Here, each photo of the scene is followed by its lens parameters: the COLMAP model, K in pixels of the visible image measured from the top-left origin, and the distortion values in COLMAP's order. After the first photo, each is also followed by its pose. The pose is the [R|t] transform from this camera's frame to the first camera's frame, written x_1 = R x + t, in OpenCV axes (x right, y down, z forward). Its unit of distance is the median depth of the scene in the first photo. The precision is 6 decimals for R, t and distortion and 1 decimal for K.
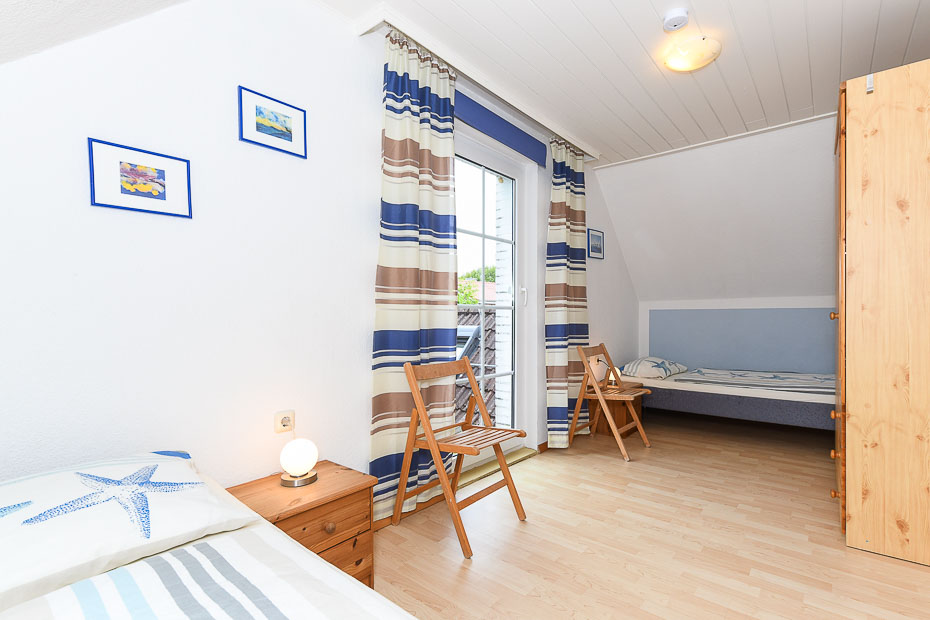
lens RADIAL K [[472.8, 0, 465.0], [0, 472.8, 310.0], [0, 0, 1]] dist [0.000875, -0.000162]
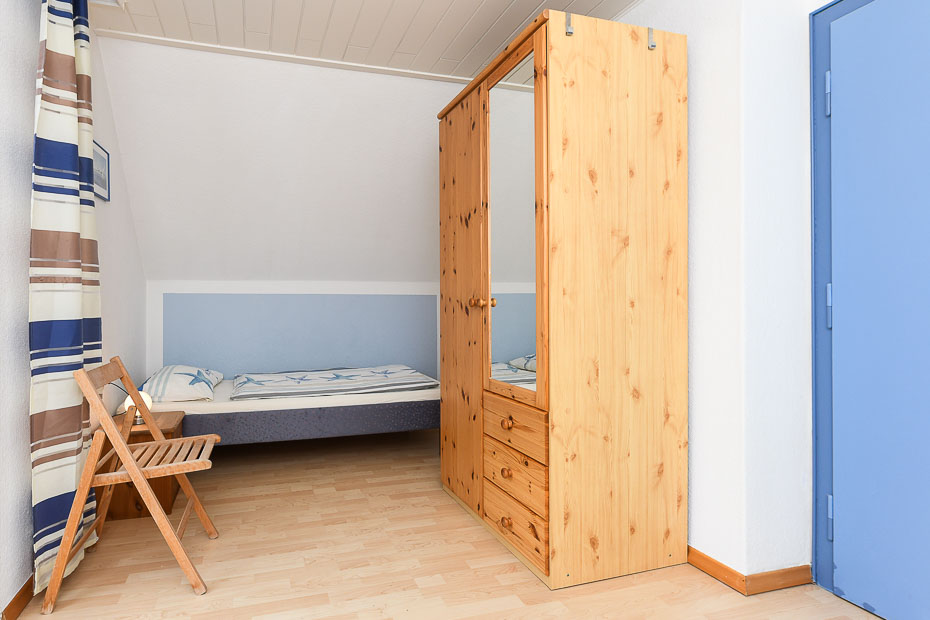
lens RADIAL K [[531.8, 0, 462.3], [0, 531.8, 305.1], [0, 0, 1]] dist [0.000964, 0.000235]
pose [[0.536261, 0.002986, 0.844047, -0.032319], [-0.014882, 0.999872, 0.005918, 0.013750], [-0.843921, -0.015734, 0.536237, 0.620527]]
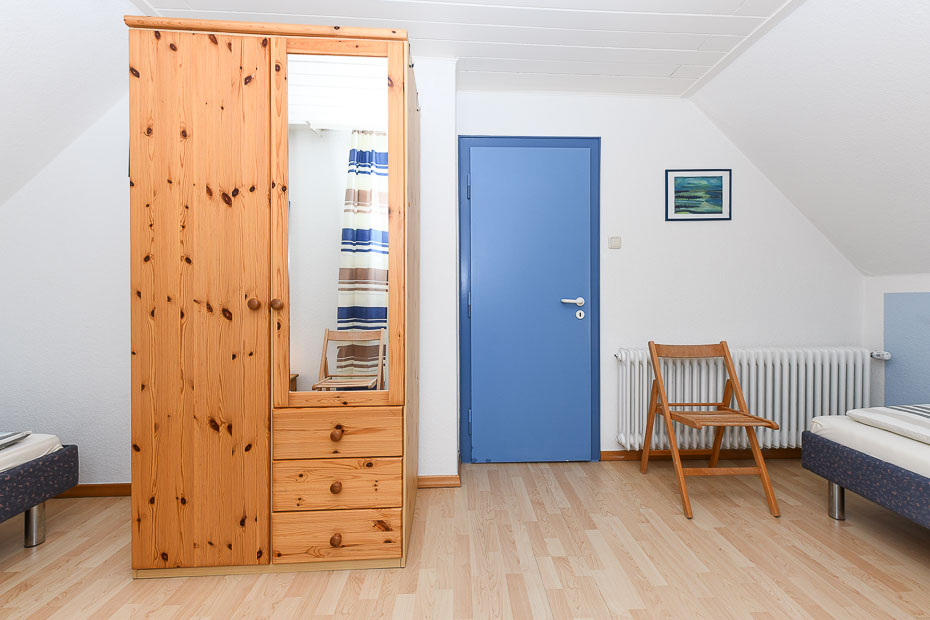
lens RADIAL K [[365.1, 0, 468.0], [0, 365.1, 307.8], [0, 0, 1]] dist [0.000555, 0.000041]
pose [[-0.646255, -0.004702, 0.763107, 0.237832], [-0.006163, 0.999981, 0.000942, 0.019081], [-0.763096, -0.004094, -0.646272, 1.358118]]
